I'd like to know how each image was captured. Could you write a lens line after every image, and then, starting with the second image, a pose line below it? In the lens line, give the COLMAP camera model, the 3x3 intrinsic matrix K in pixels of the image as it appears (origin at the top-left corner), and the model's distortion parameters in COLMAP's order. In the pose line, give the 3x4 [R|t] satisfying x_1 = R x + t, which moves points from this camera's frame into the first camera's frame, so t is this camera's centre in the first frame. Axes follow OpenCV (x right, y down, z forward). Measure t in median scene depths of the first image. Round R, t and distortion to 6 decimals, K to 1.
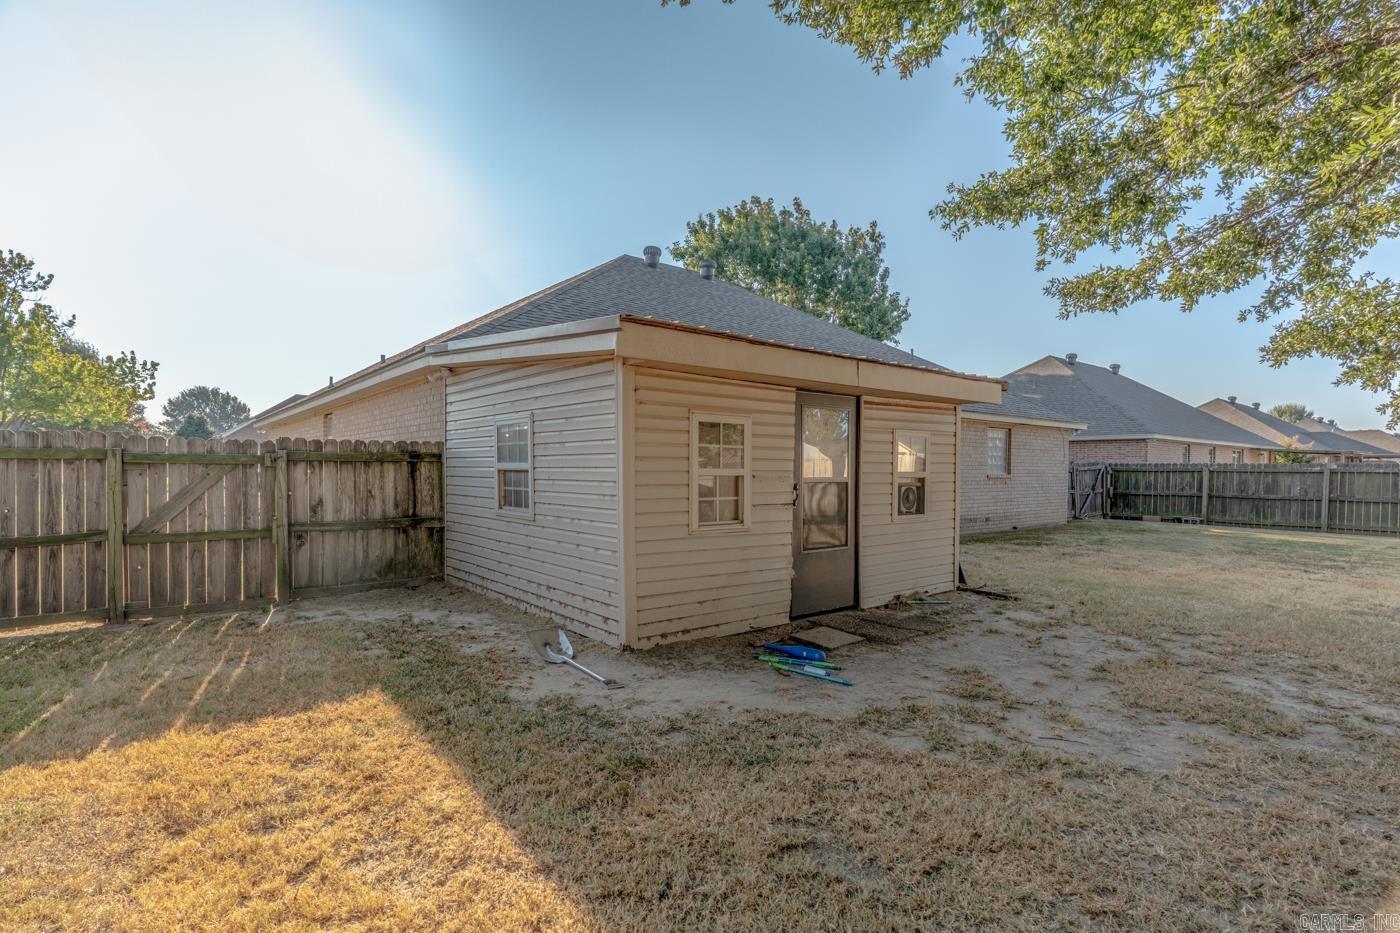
lens RADIAL K [[670.5, 0, 675.8], [0, 670.5, 500.4], [0, 0, 1]] dist [0.002507, 0.000652]
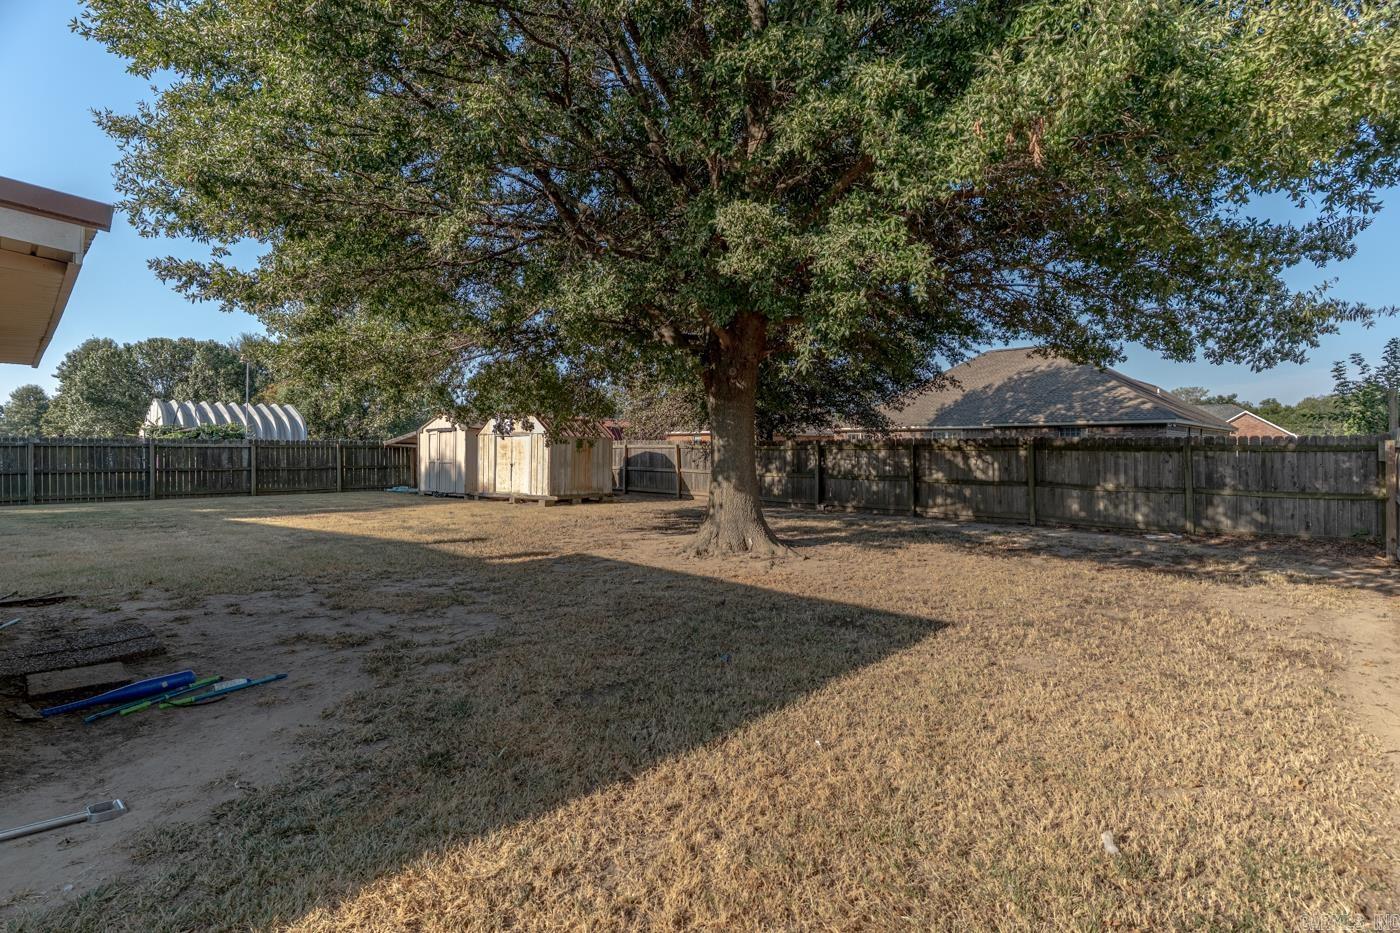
lens RADIAL K [[670.5, 0, 691.7], [0, 670.5, 459.0], [0, 0, 1]] dist [0.002507, 0.000652]
pose [[-0.130956, -0.024181, 0.991093, -0.446317], [0.044053, 0.998573, 0.030185, -0.021277], [-0.990409, 0.047613, -0.129704, 0.319710]]
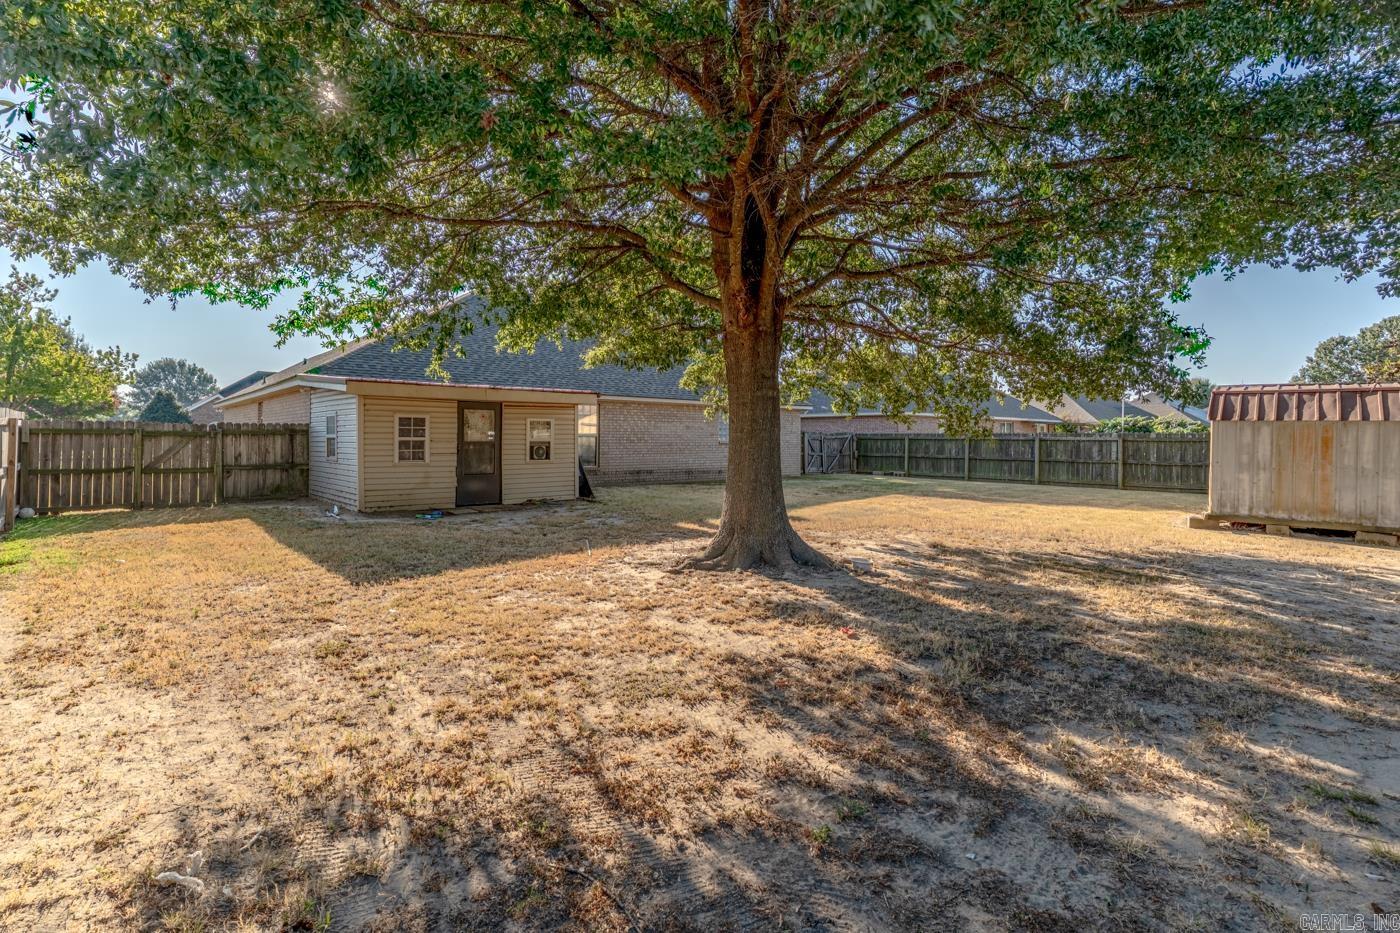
lens RADIAL K [[670.5, 0, 683.6], [0, 670.5, 438.7], [0, 0, 1]] dist [0.002507, 0.000652]
pose [[0.999057, -0.001836, 0.043376, 0.703277], [0.003861, 0.998904, -0.046642, 0.053854], [-0.043243, 0.046766, 0.997969, -1.053126]]
